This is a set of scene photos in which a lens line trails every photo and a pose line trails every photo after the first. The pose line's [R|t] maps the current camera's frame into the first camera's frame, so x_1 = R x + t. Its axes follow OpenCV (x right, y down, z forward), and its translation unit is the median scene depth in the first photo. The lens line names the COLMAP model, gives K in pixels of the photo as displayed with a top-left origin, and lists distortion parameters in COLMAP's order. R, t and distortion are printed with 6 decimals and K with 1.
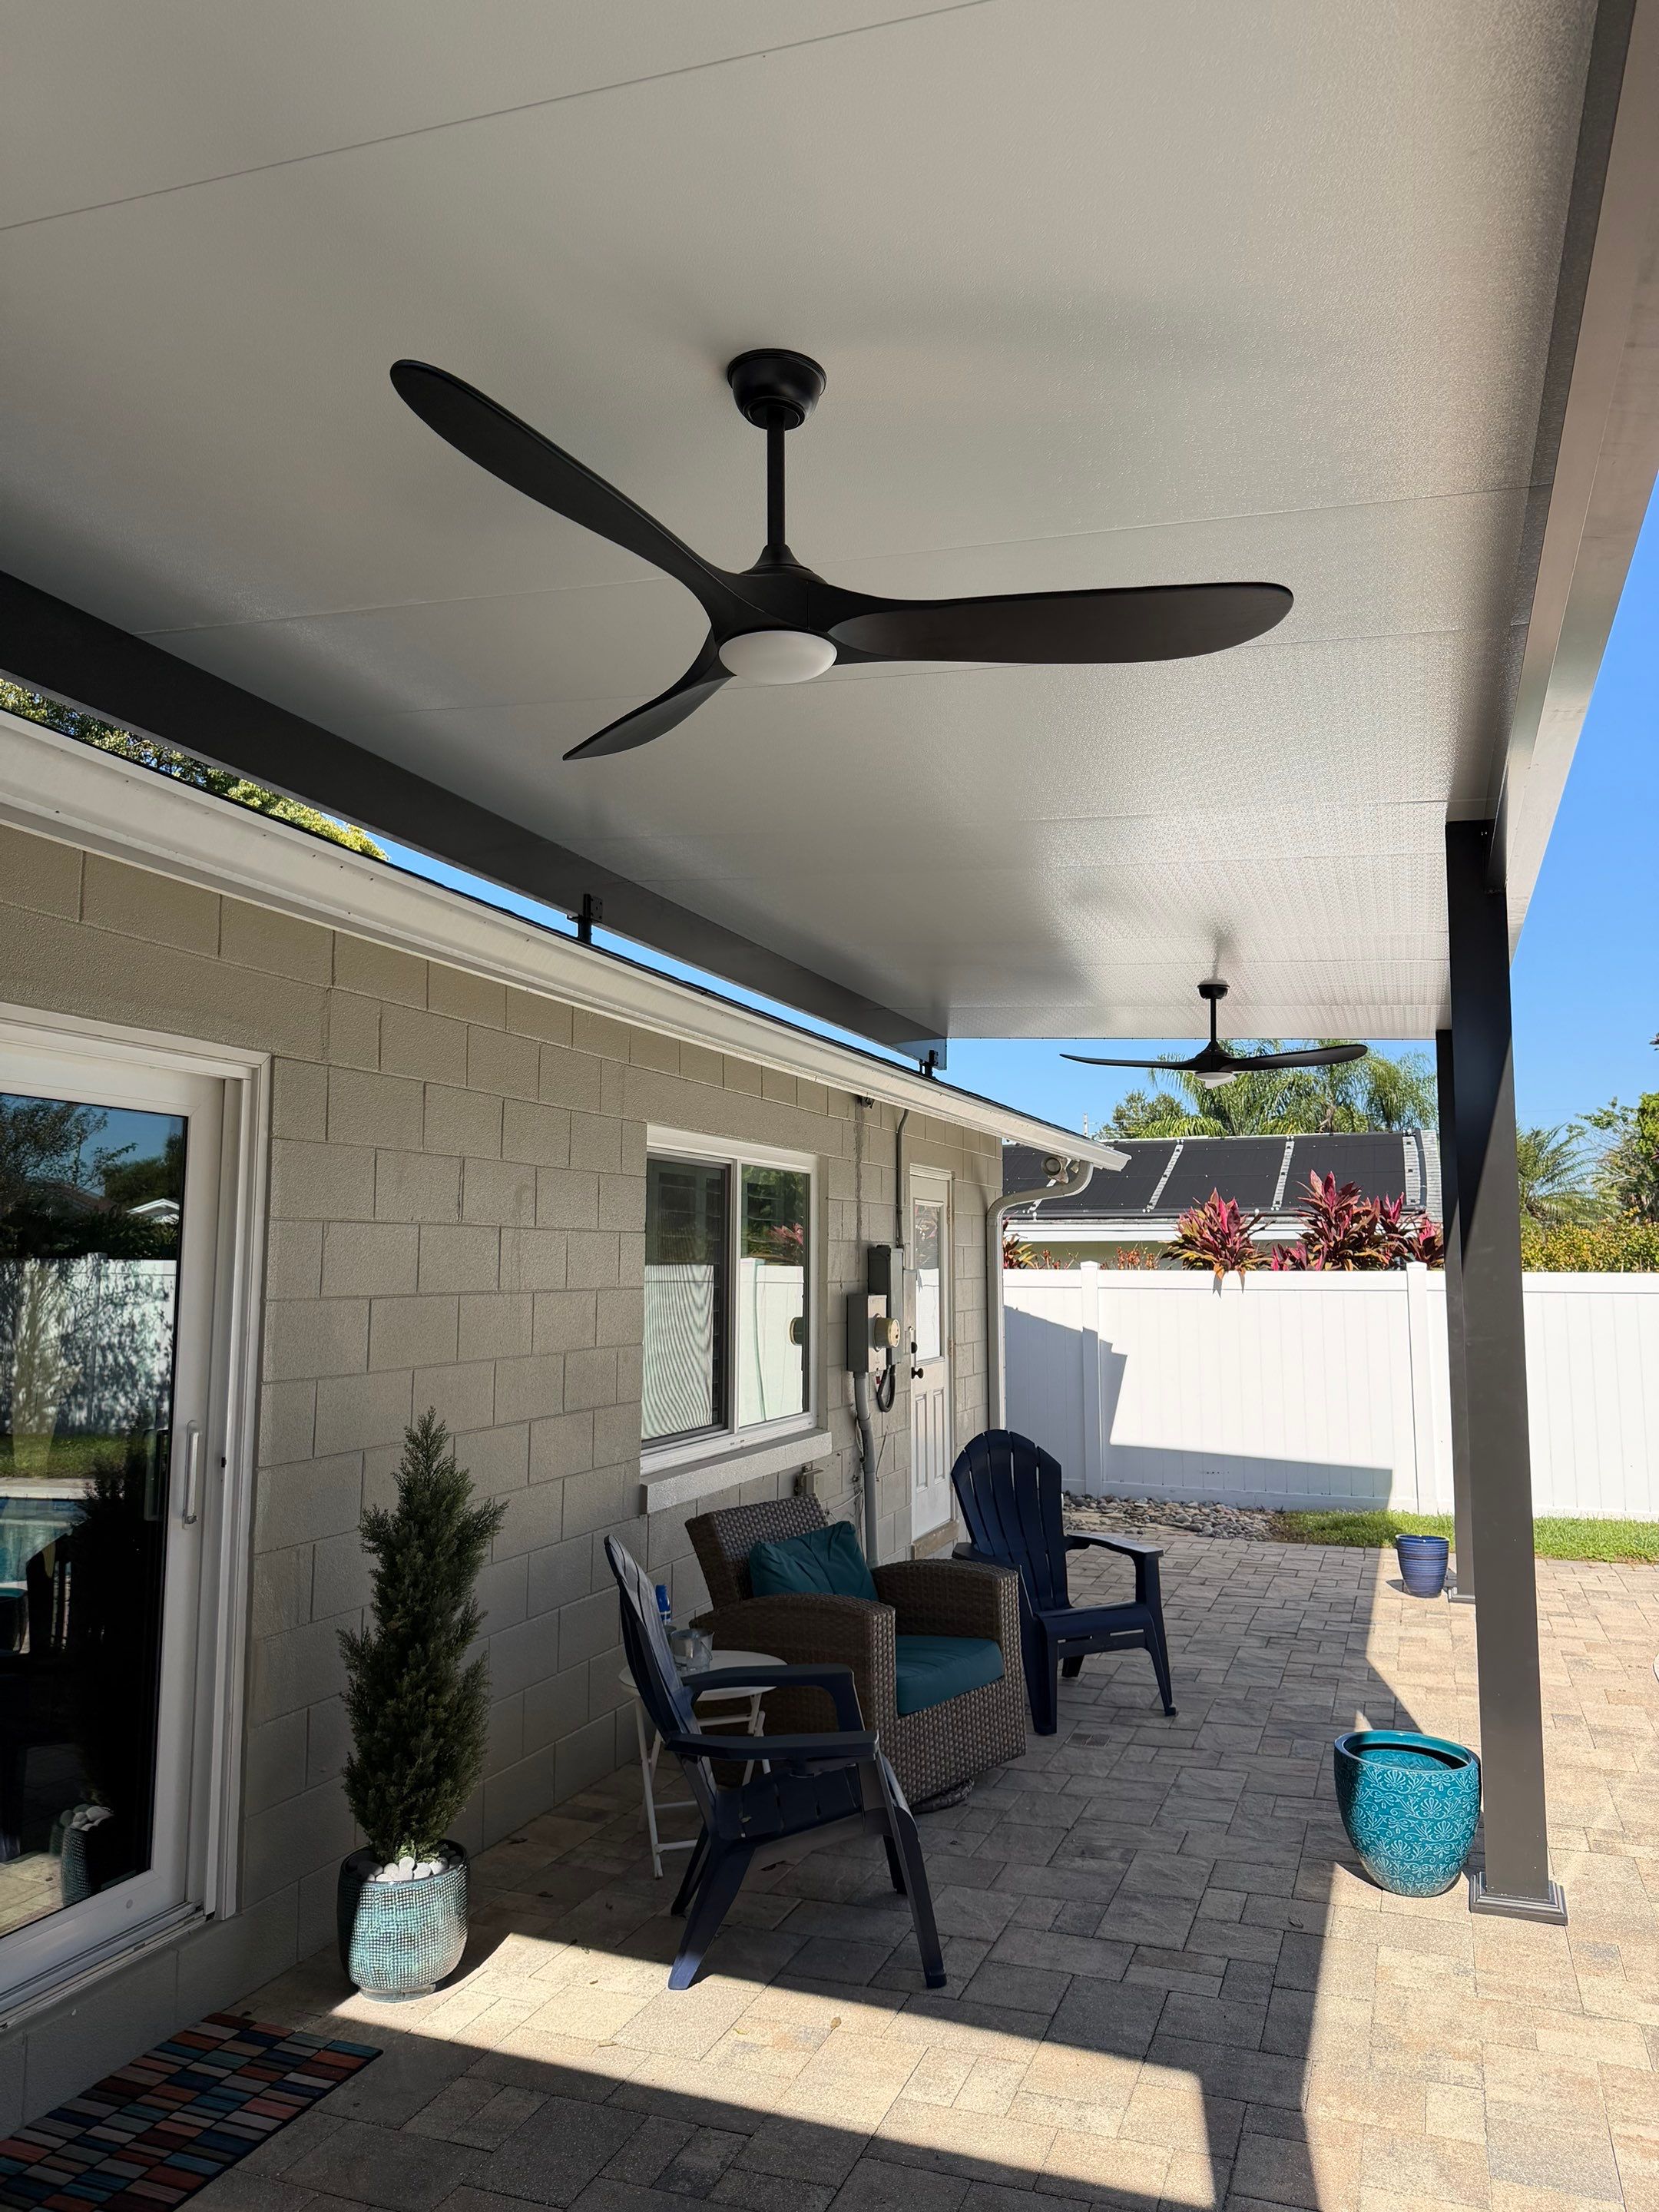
lens RADIAL K [[1541.9, 0, 808.4], [0, 1541.9, 1105.5], [0, 0, 1]] dist [0.061854, -0.085155]
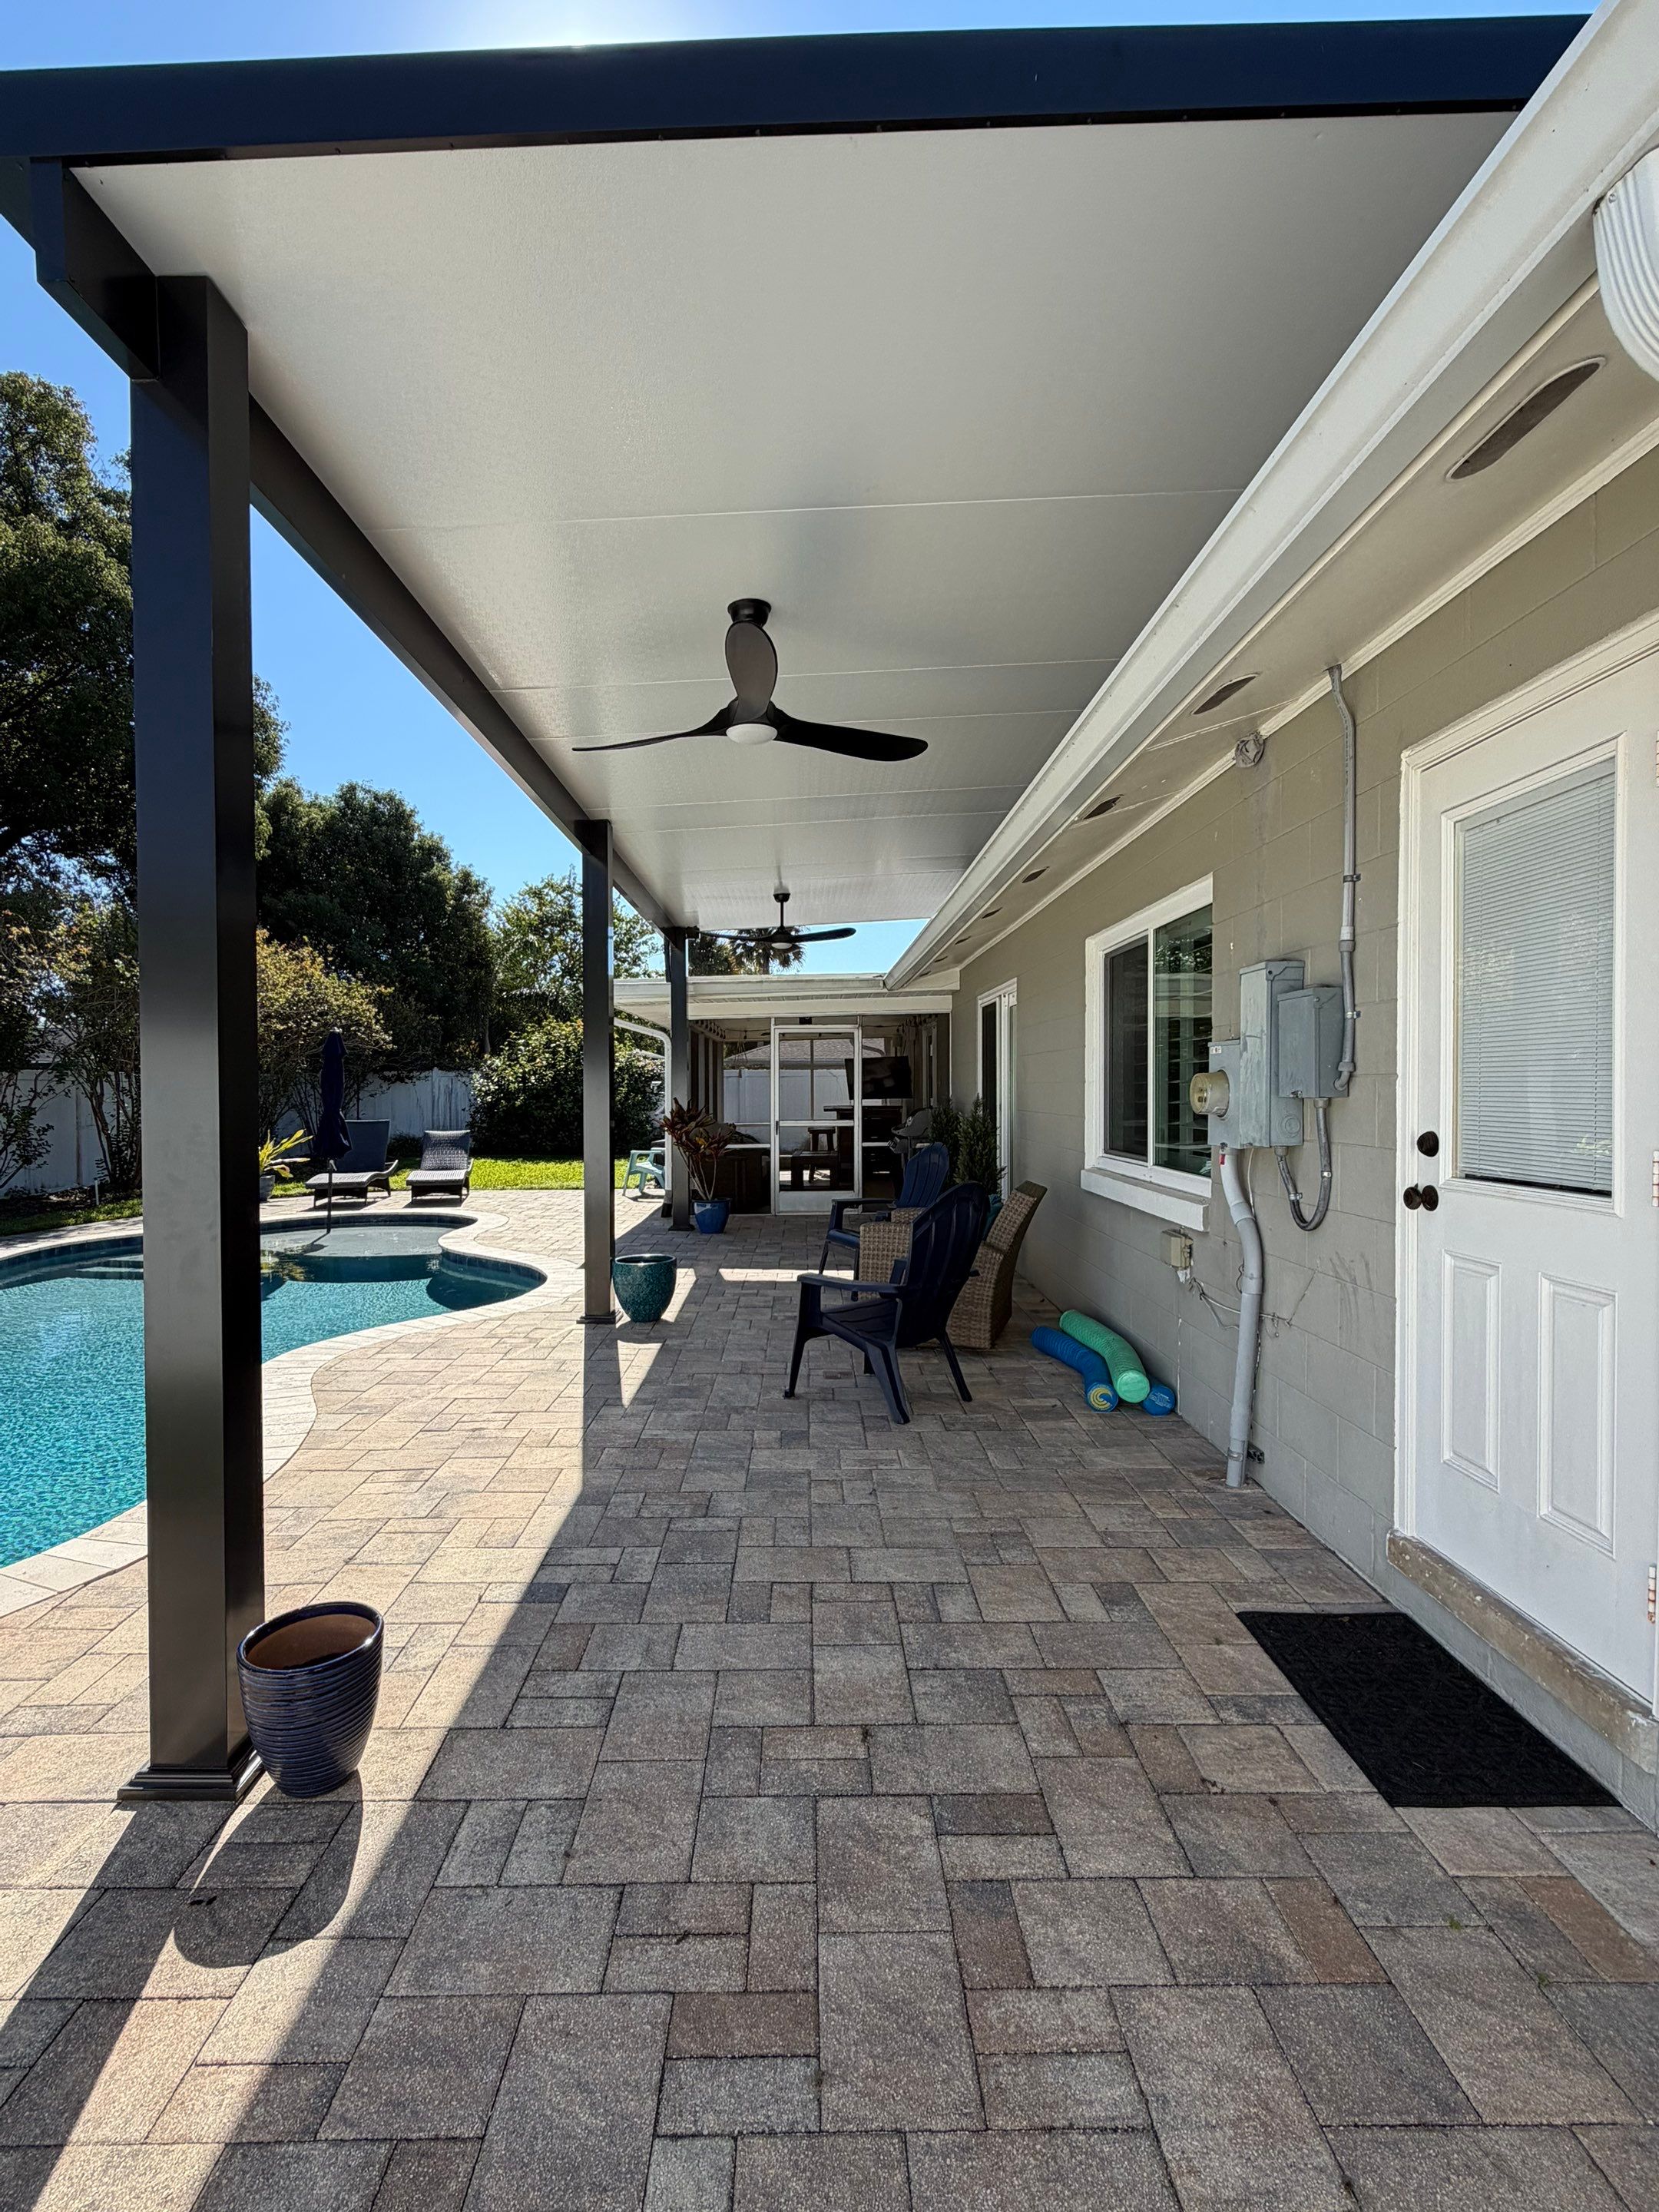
lens RADIAL K [[1066.5, 0, 815.0], [0, 1066.5, 1108.4], [0, 0, 1]] dist [0.000922, 0.000294]
pose [[-0.924915, 0.001653, -0.380170, 0.429778], [0.033042, 0.996556, -0.076054, 0.196444], [0.378735, -0.082905, -0.921784, 1.464059]]
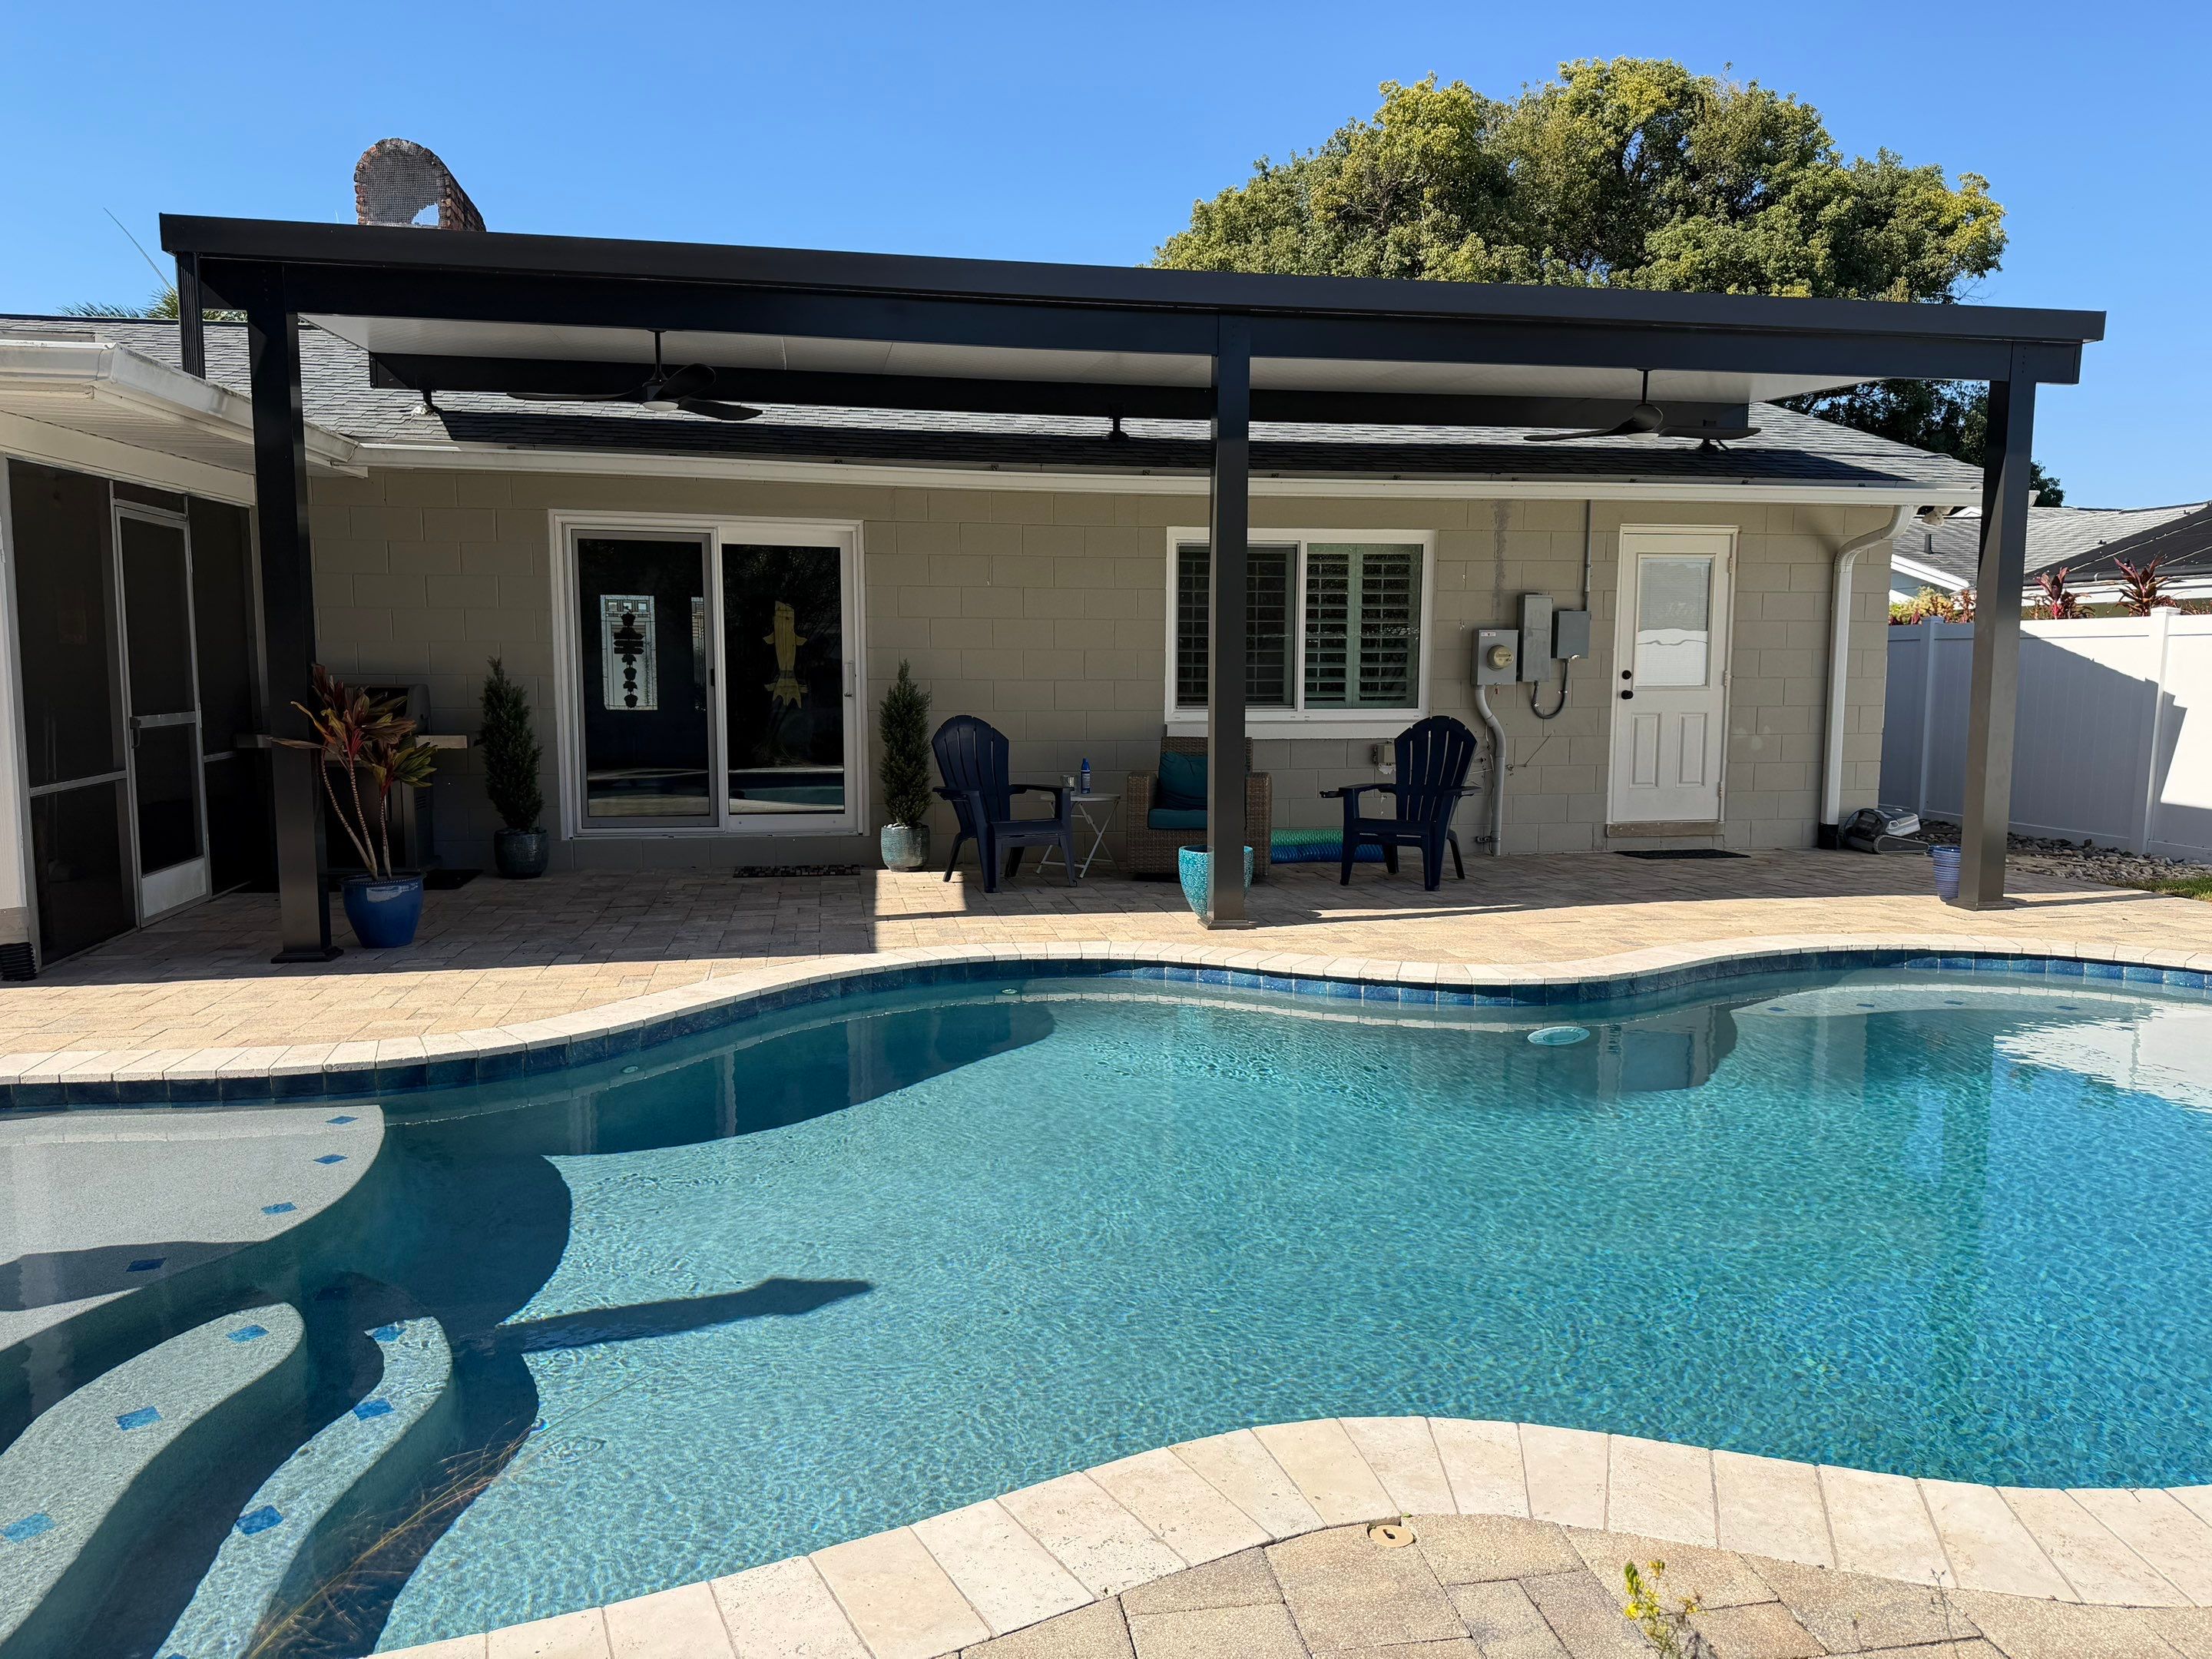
lens RADIAL K [[1560.7, 0, 1109.0], [0, 1560.7, 834.4], [0, 0, 1]] dist [0.082291, -0.103955]
pose [[0.523067, 0.085945, -0.847947, 1.124813], [0.087104, 0.984303, 0.153497, 0.061821], [0.847829, -0.154149, 0.507370, -0.028912]]
